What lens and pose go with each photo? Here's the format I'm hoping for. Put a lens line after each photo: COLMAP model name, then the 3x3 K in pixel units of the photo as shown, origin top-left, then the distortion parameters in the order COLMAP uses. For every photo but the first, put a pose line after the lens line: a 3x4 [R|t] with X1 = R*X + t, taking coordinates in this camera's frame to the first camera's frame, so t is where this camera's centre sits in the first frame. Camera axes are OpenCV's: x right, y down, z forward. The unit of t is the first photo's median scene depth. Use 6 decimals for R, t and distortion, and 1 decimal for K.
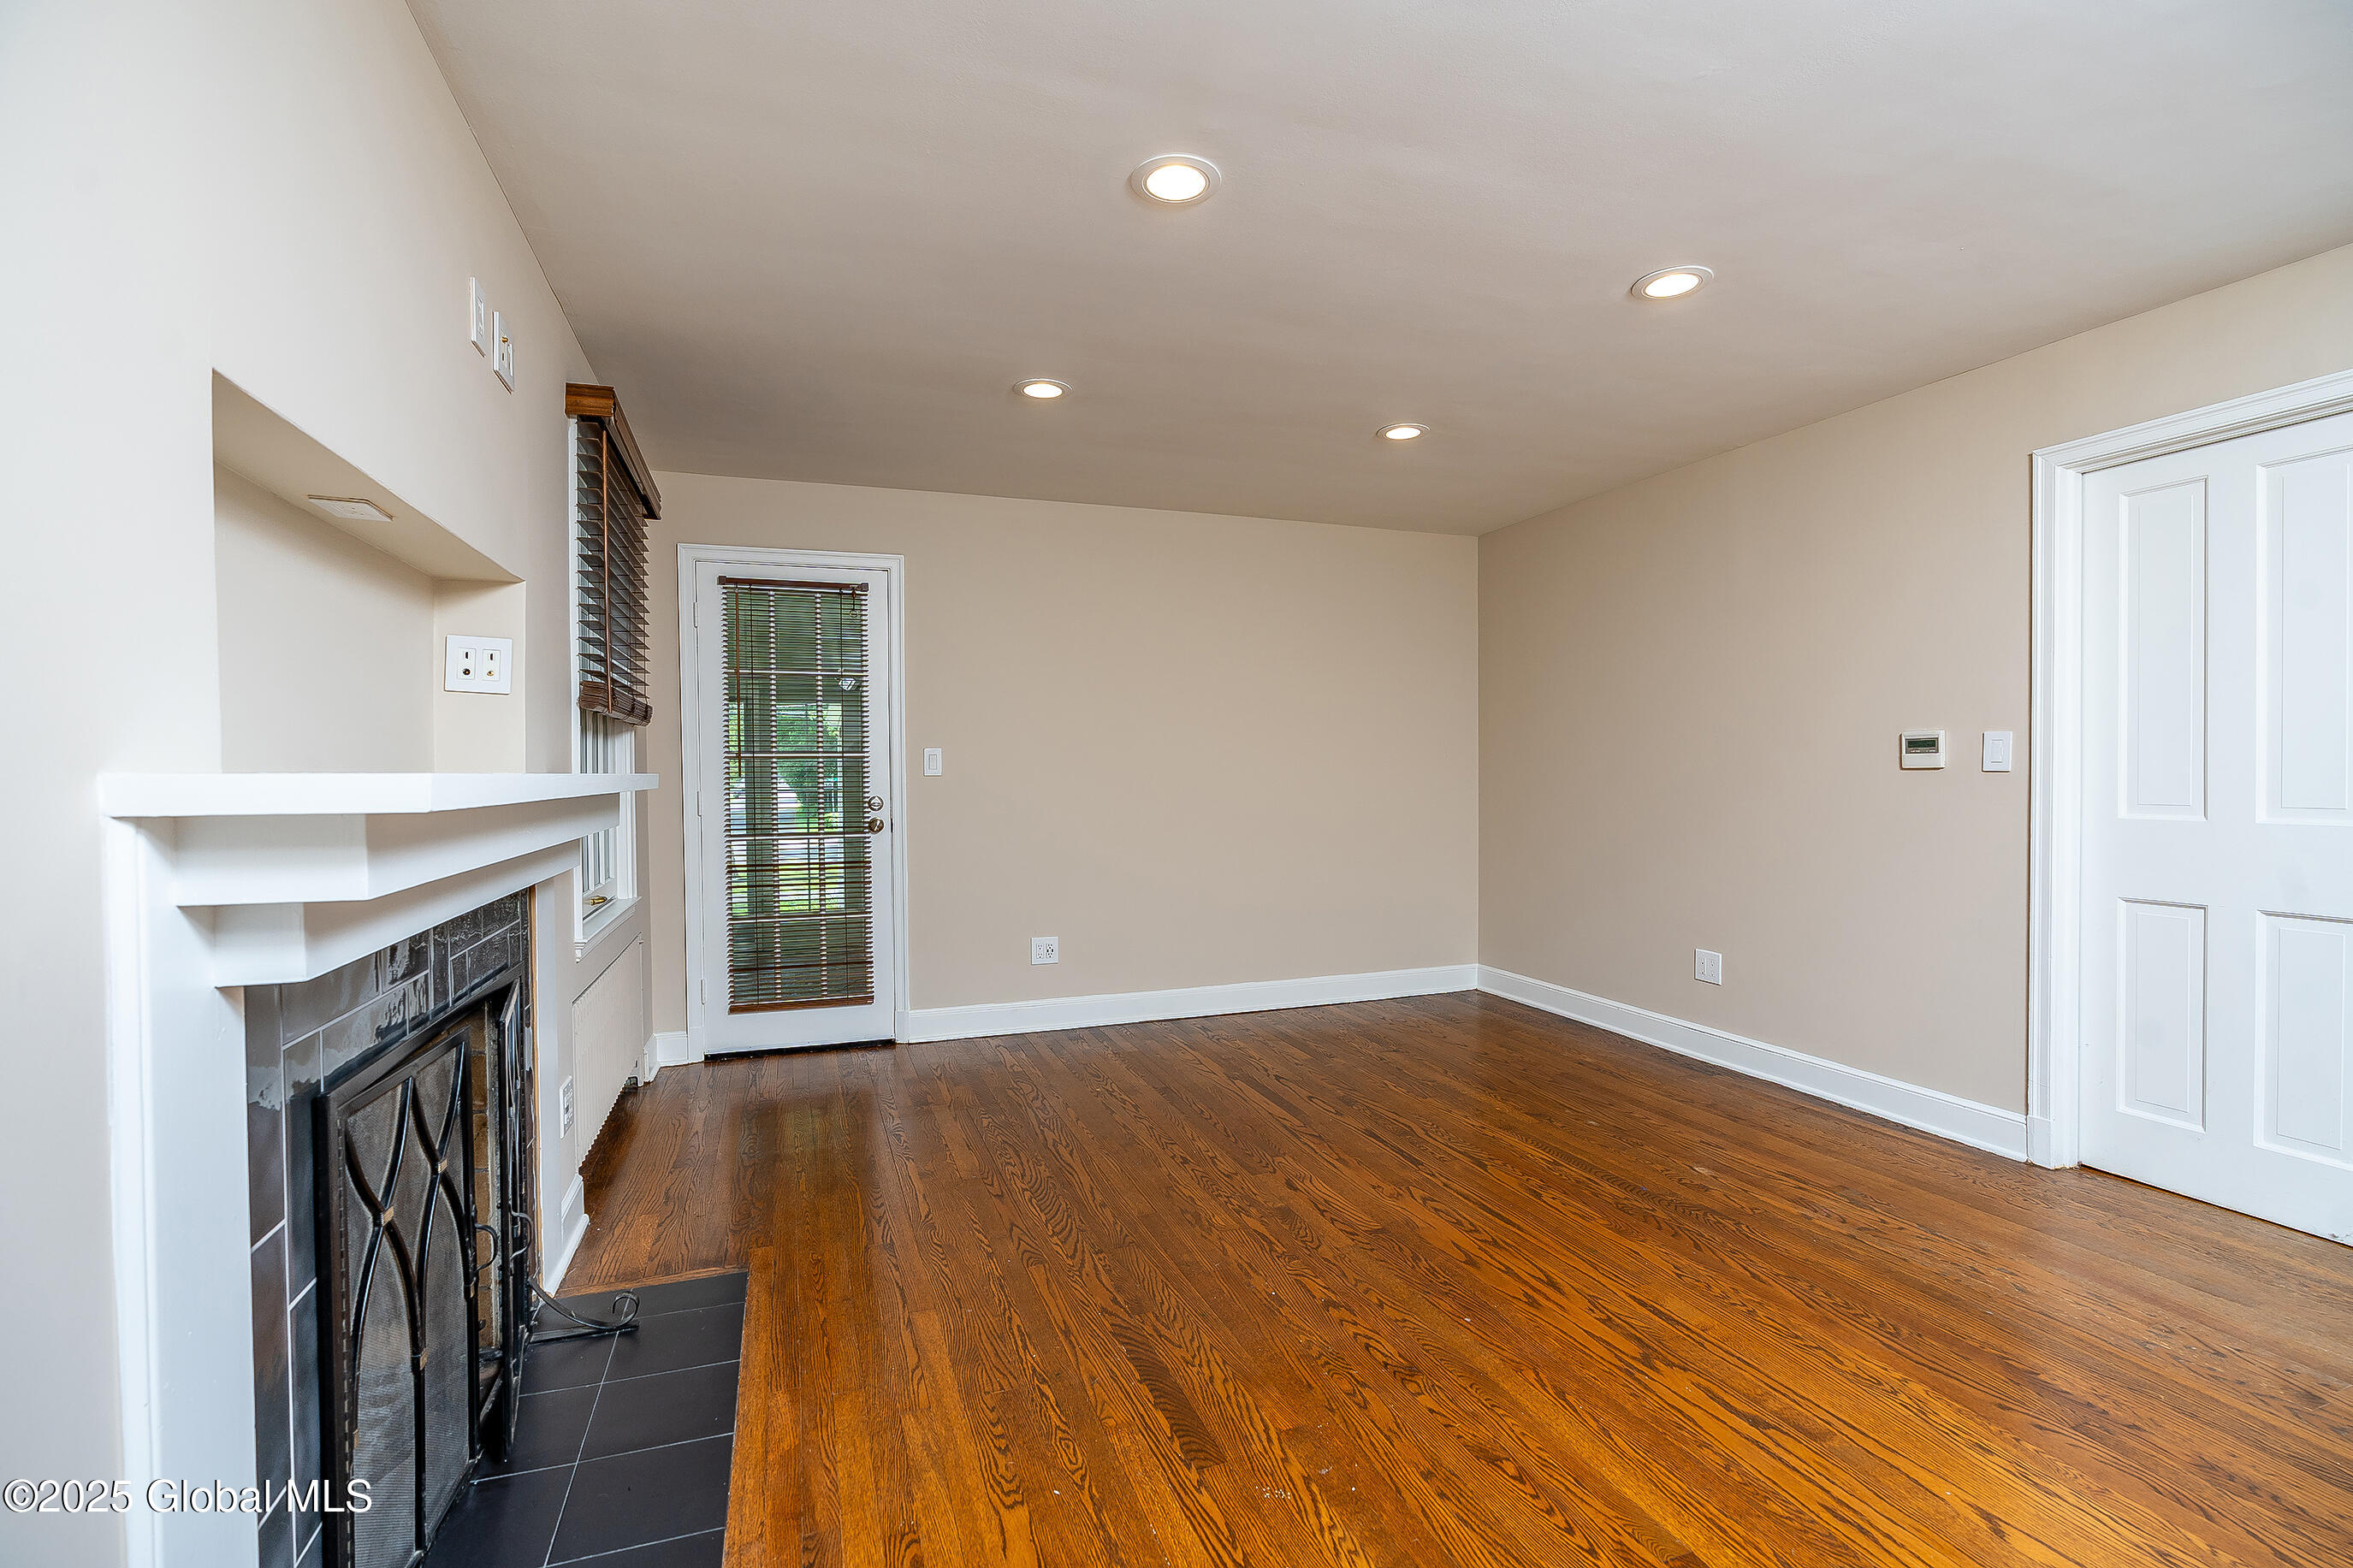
lens RADIAL K [[1064.8, 0, 1165.9], [0, 1064.8, 783.3], [0, 0, 1]] dist [-0.014341, 0.005112]
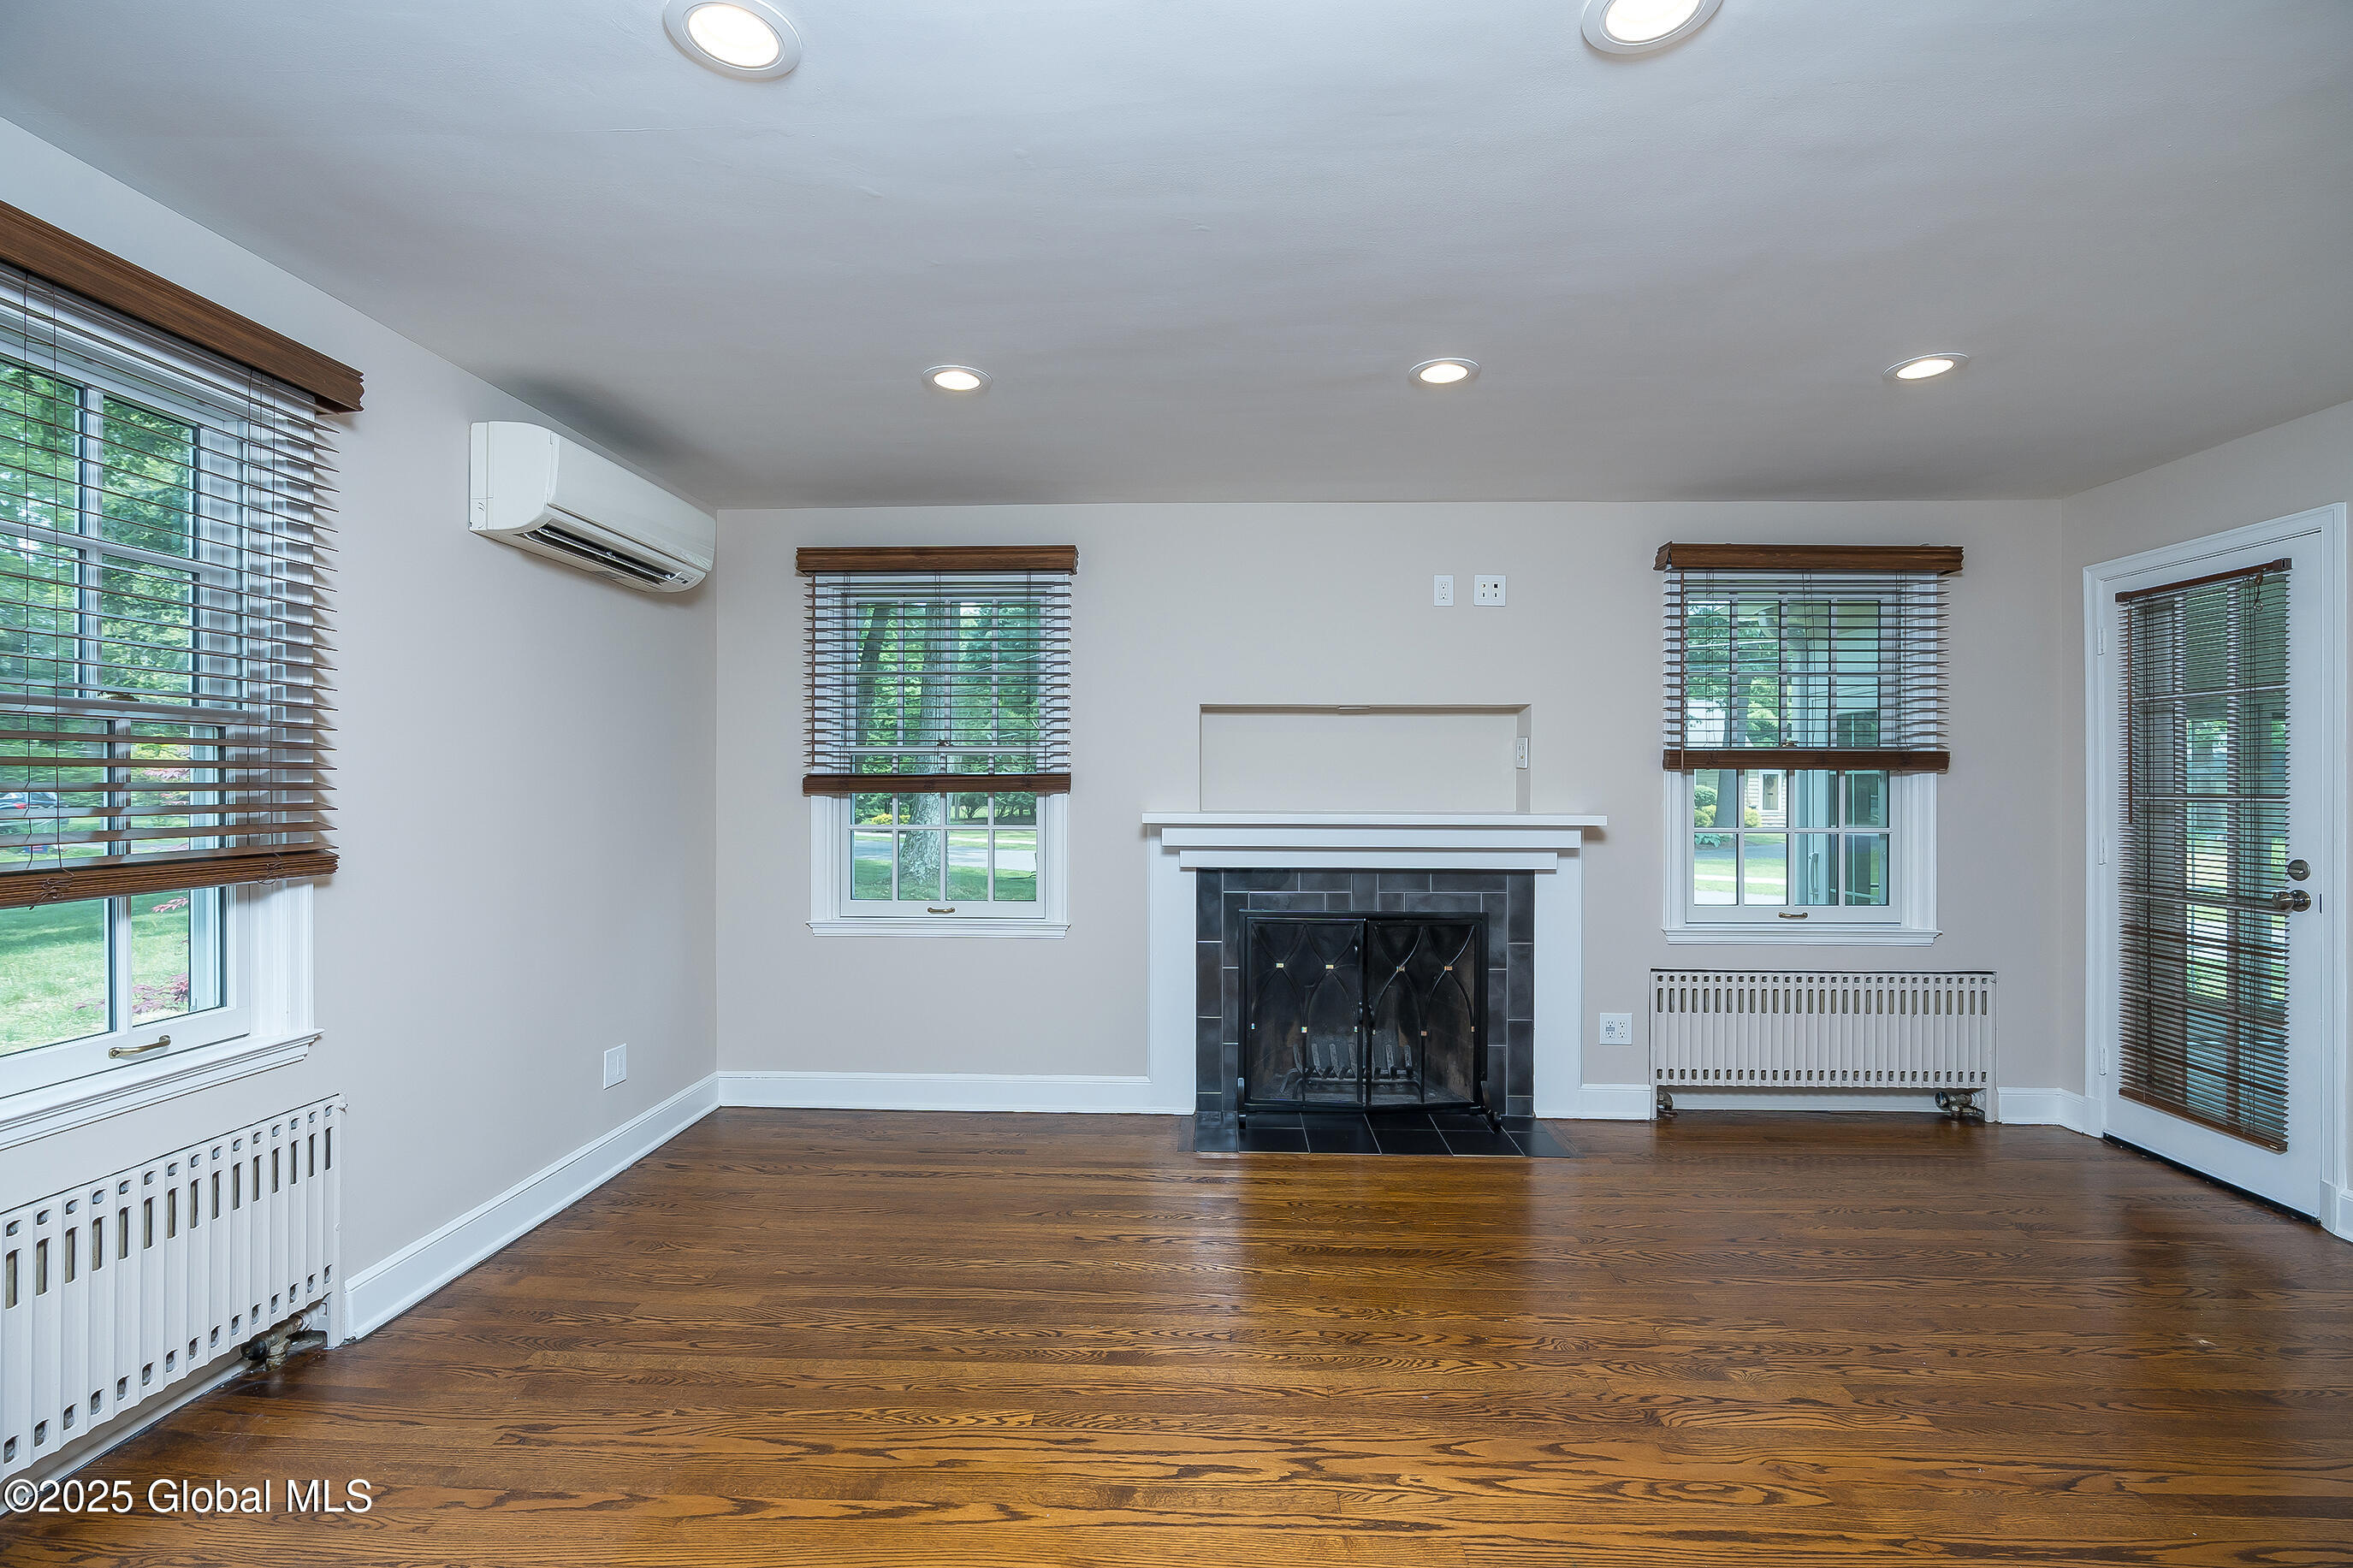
lens RADIAL K [[1064.8, 0, 1169.4], [0, 1064.8, 776.7], [0, 0, 1]] dist [-0.014341, 0.005112]
pose [[-0.395043, -0.000085, -0.918663, 1.043516], [-0.010420, 0.999936, 0.004388, -0.058713], [0.918604, 0.011306, -0.395018, 0.946531]]
